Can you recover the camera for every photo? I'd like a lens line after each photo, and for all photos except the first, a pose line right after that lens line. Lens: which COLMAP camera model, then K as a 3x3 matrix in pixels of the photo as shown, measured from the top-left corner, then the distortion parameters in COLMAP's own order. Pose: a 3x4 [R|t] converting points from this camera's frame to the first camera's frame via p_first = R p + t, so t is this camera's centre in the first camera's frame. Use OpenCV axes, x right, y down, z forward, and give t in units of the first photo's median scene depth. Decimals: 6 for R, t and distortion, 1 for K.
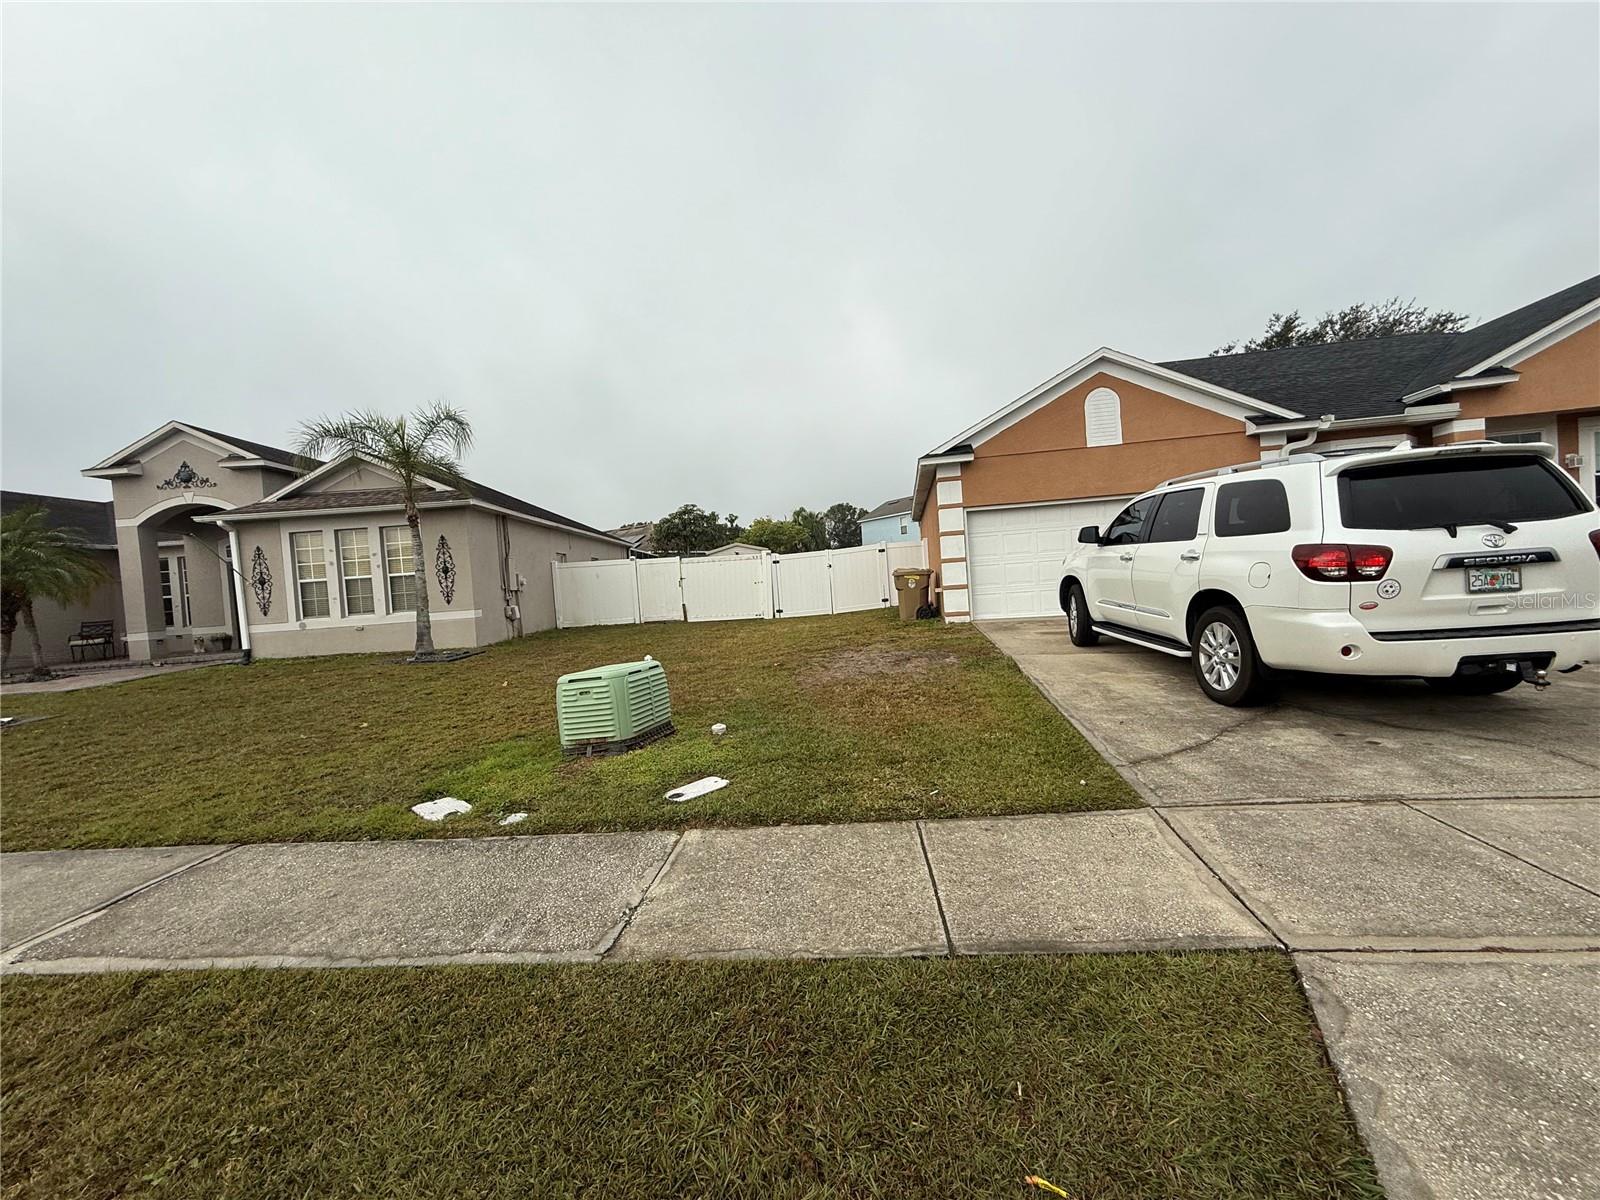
lens RADIAL K [[635.3, 0, 795.8], [0, 635.3, 595.2], [0, 0, 1]] dist [-0.001076, 0.000241]
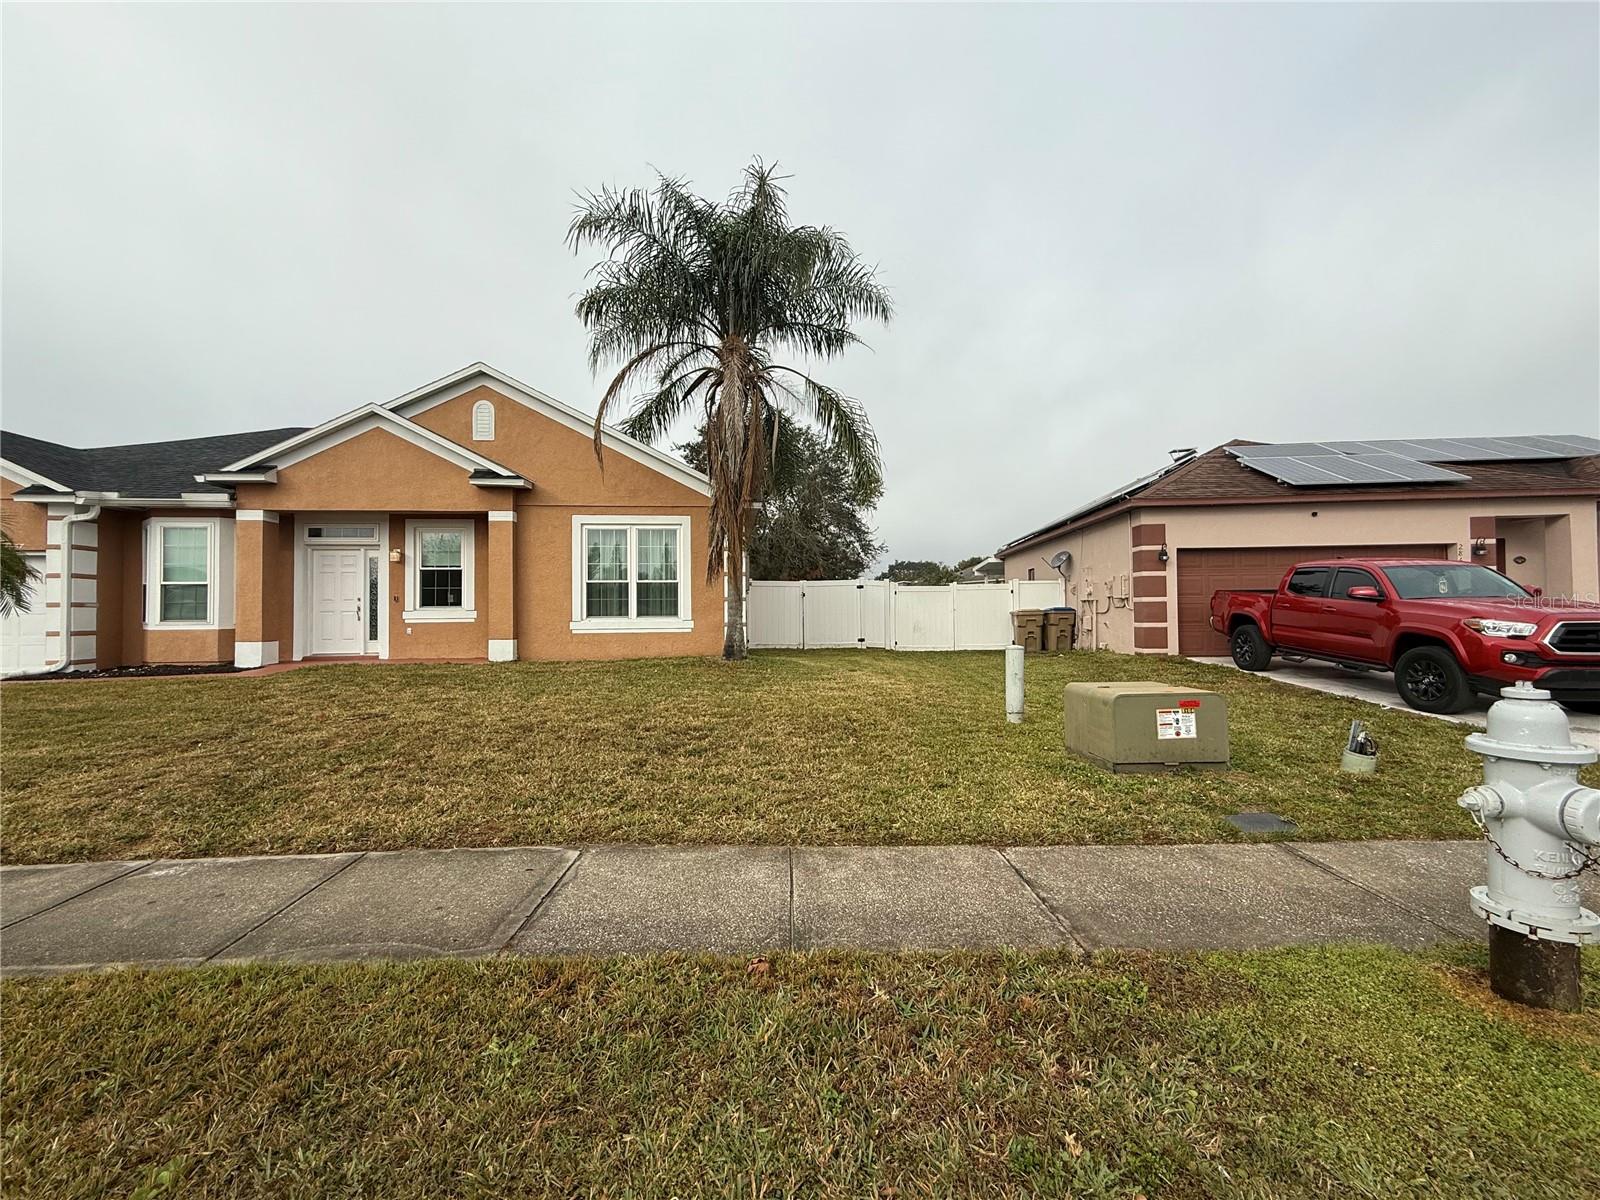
lens RADIAL K [[635.3, 0, 800.2], [0, 635.3, 592.6], [0, 0, 1]] dist [-0.001076, 0.000241]
pose [[0.956313, 0.067845, 0.284362, 4.191649], [-0.049456, 0.996223, -0.071366, -0.260791], [-0.288130, 0.054185, 0.956057, -0.788002]]
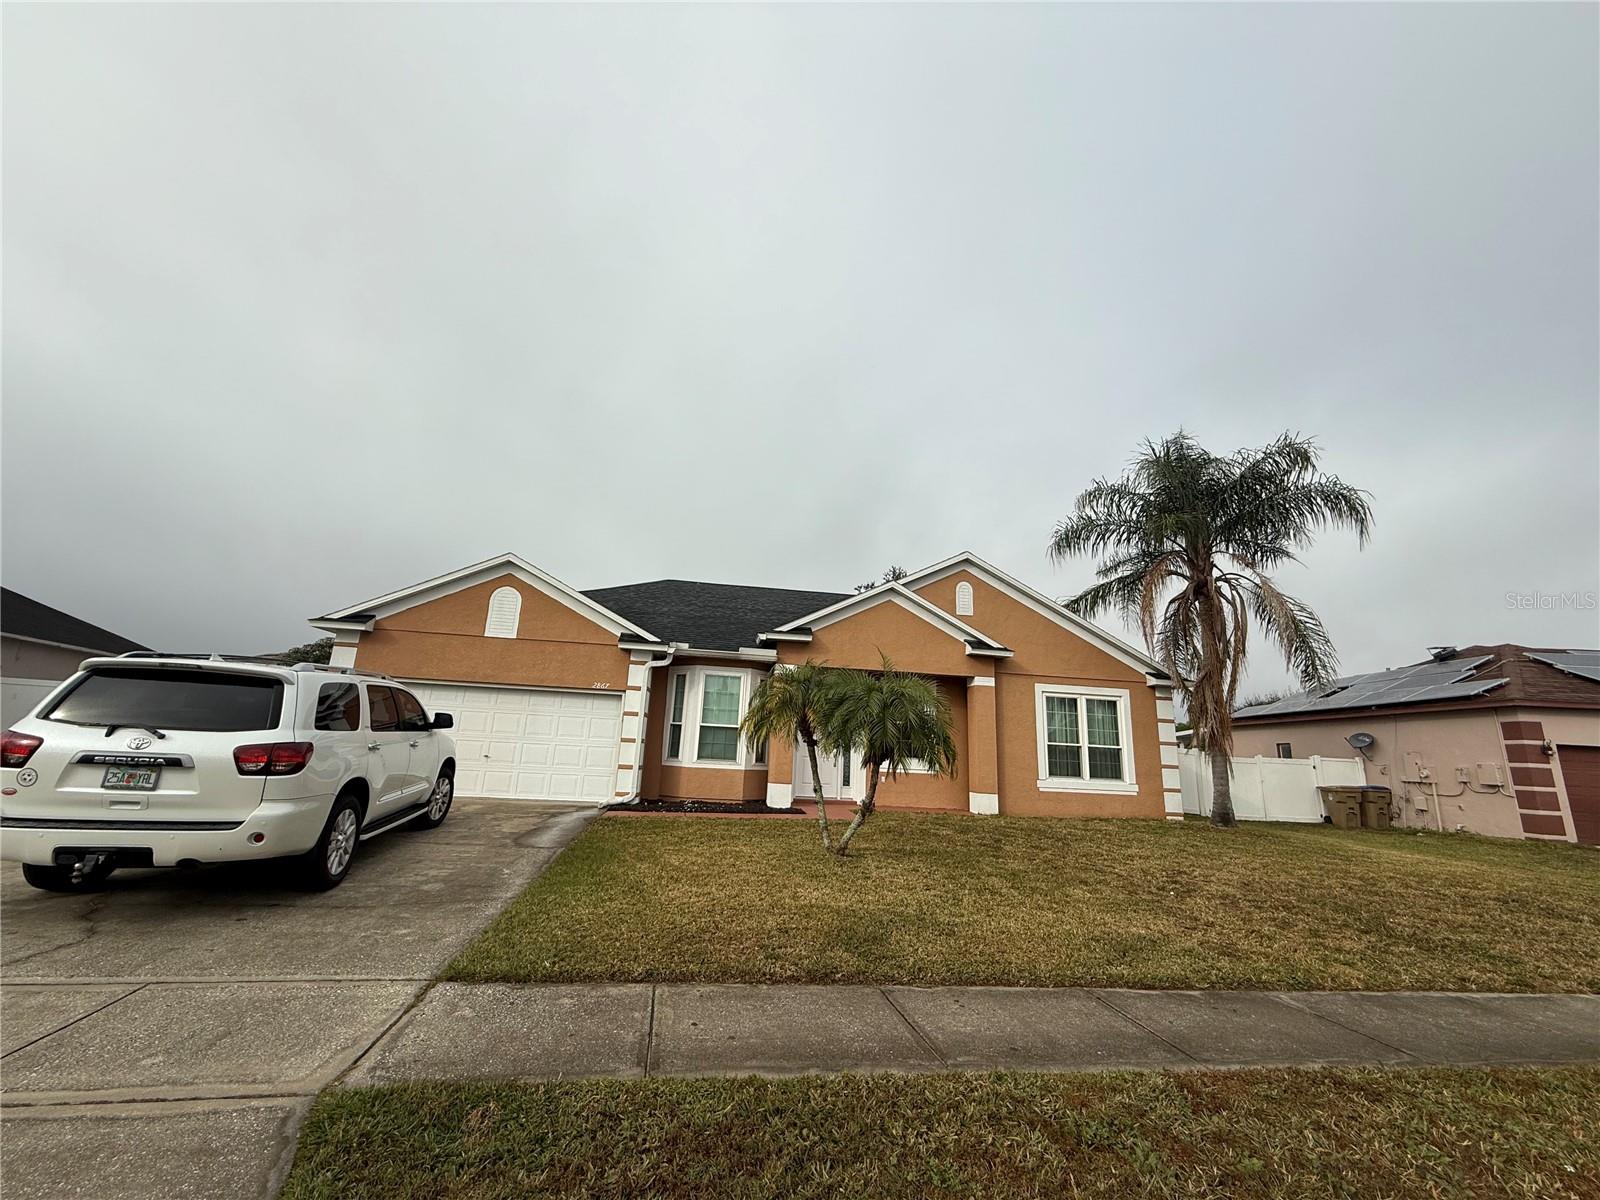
lens RADIAL K [[635.3, 0, 795.4], [0, 635.3, 593.5], [0, 0, 1]] dist [-0.001076, 0.000241]
pose [[0.942446, 0.187194, 0.277043, 1.762888], [-0.105649, 0.952856, -0.284435, -0.136482], [-0.317227, 0.238796, 0.917793, -0.496341]]
